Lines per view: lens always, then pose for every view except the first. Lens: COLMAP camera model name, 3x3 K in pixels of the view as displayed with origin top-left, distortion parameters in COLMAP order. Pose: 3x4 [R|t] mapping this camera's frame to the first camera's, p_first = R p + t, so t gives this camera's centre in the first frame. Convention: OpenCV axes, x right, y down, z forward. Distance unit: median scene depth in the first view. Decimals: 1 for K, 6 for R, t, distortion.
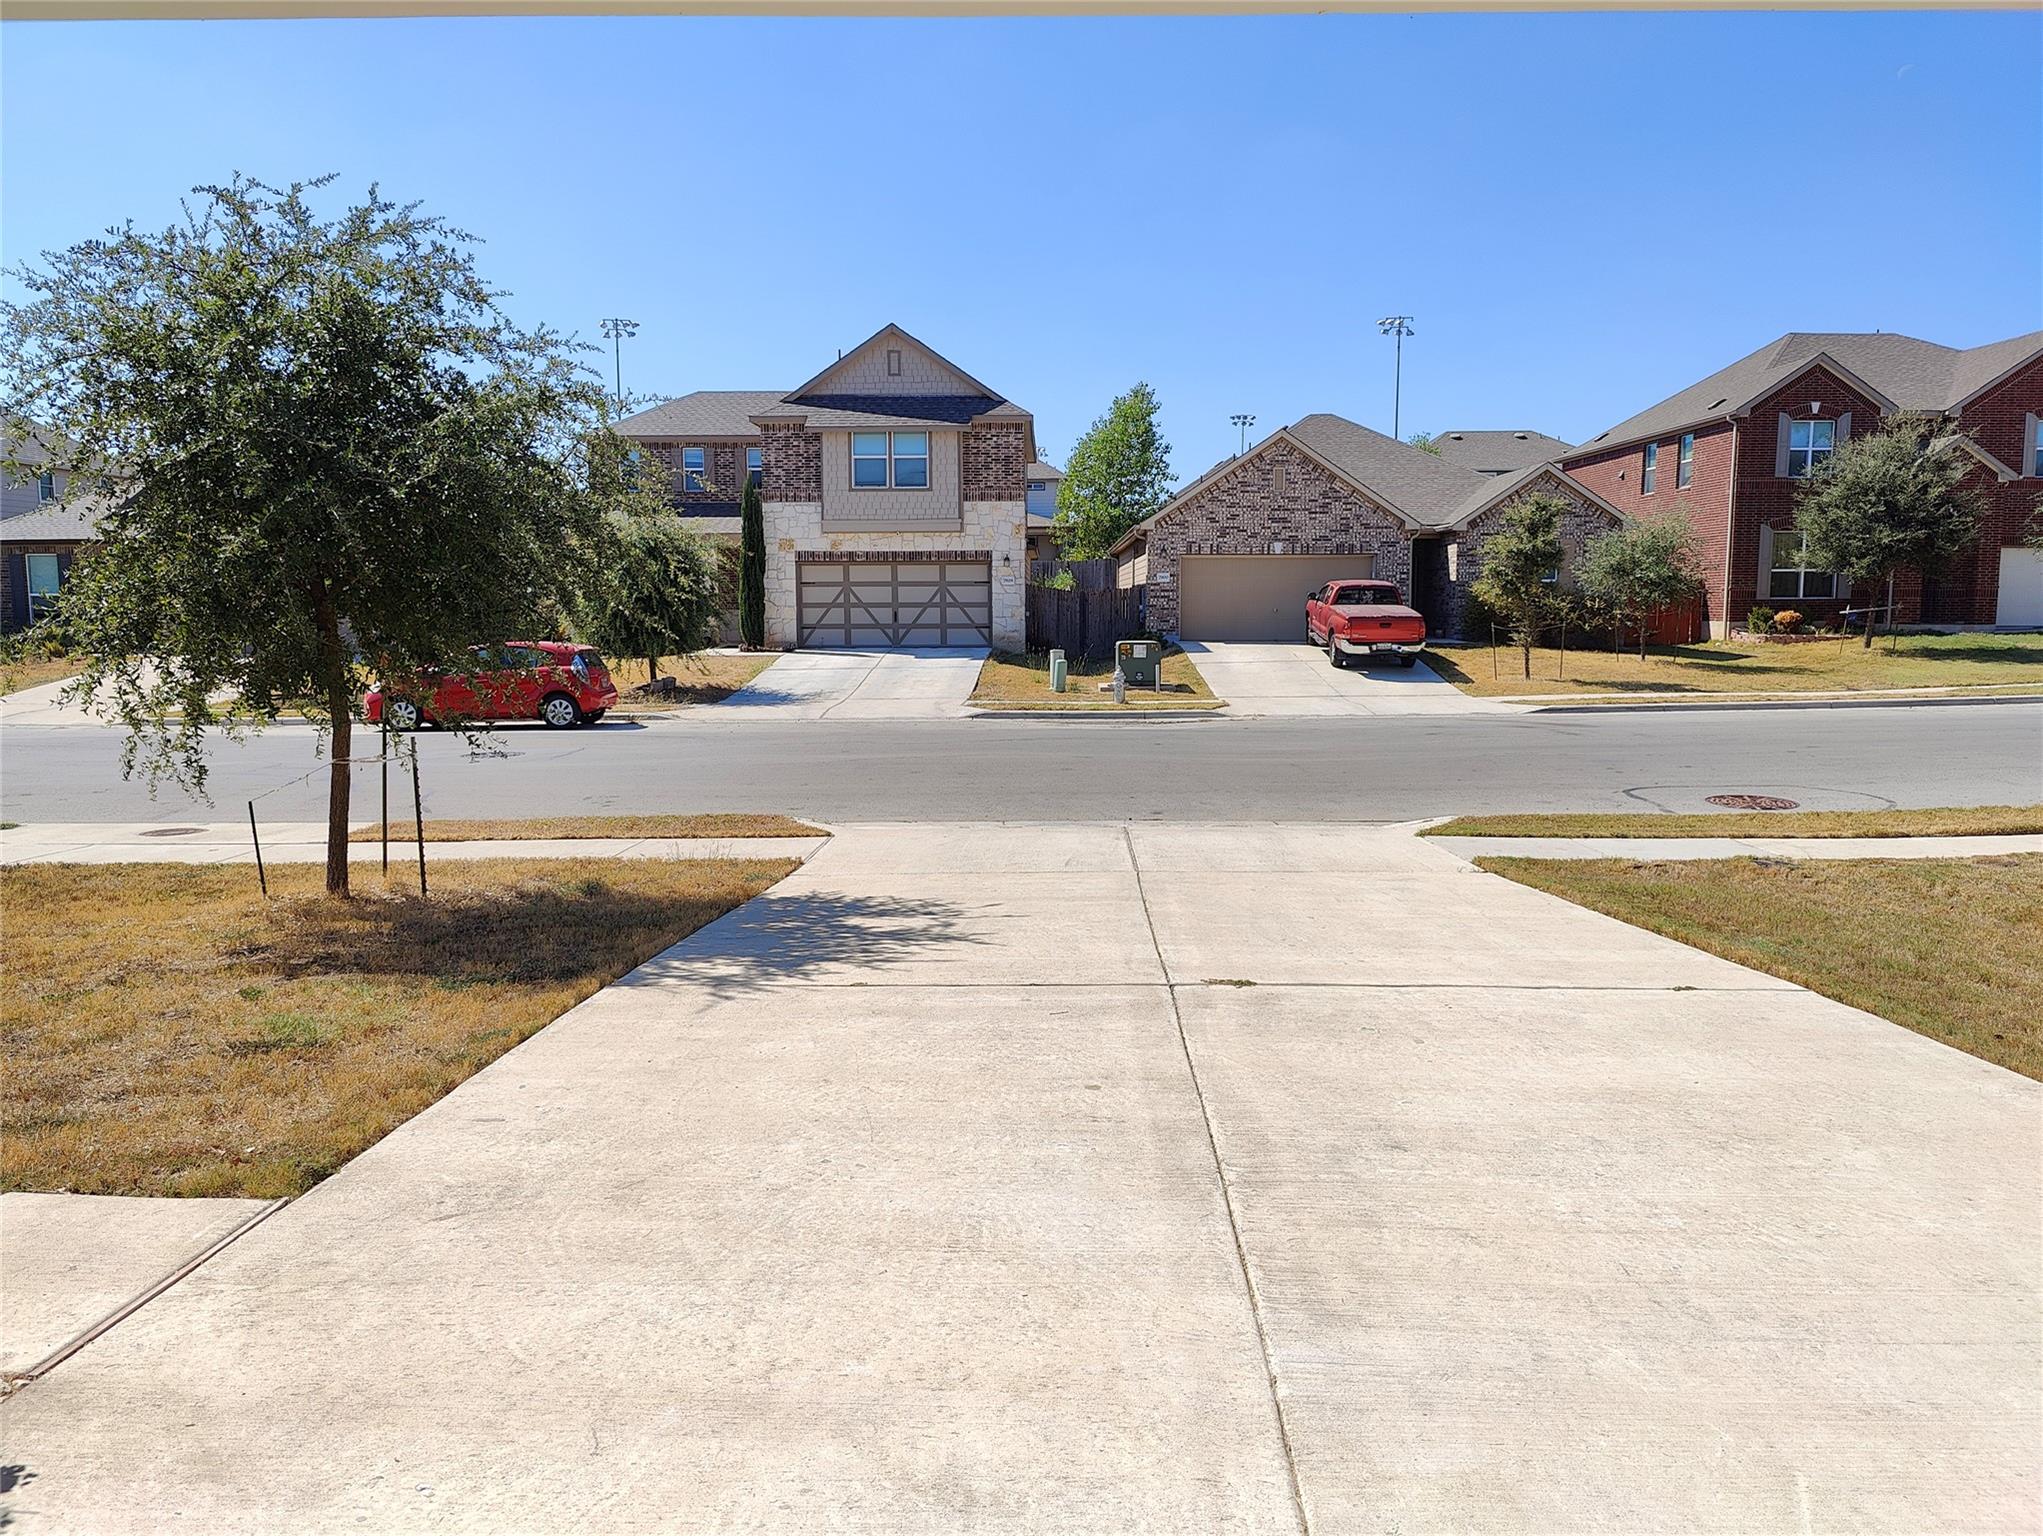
lens RADIAL K [[1424.5, 0, 1026.3], [0, 1424.5, 771.5], [0, 0, 1]] dist [0.015688, -0.003464]
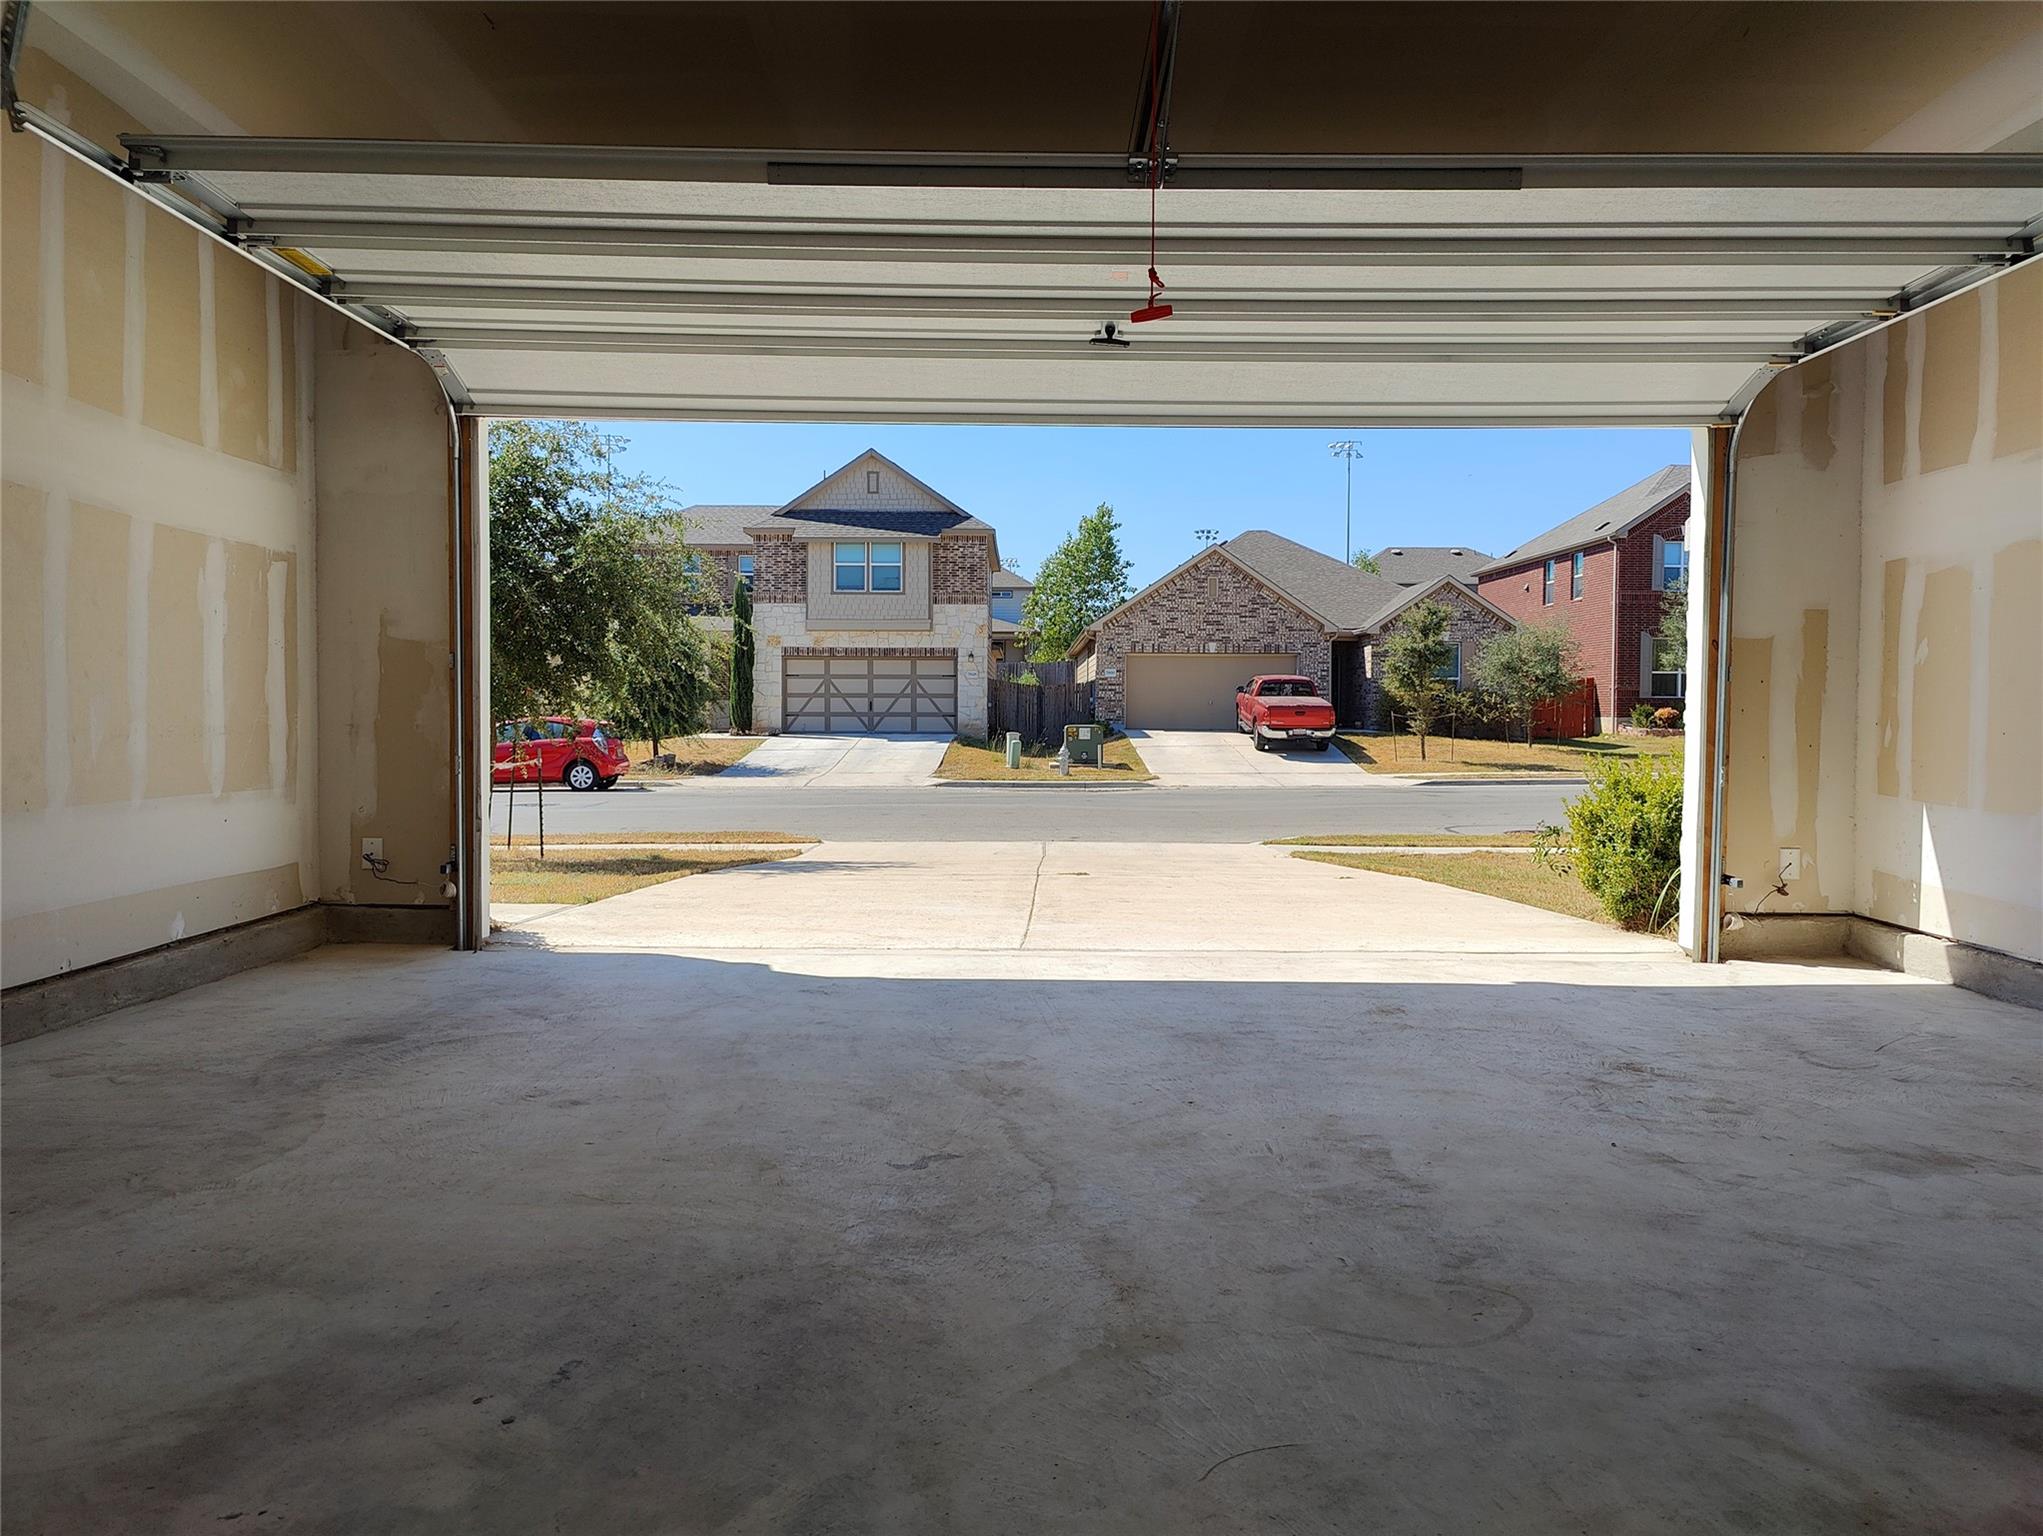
lens RADIAL K [[1424.5, 0, 1019.8], [0, 1424.5, 762.7], [0, 0, 1]] dist [0.015688, -0.003464]
pose [[0.999869, 0.007778, 0.014189, 0.009373], [-0.006601, 0.996679, -0.081157, 0.025997], [-0.014773, 0.081053, 0.996600, -0.110645]]
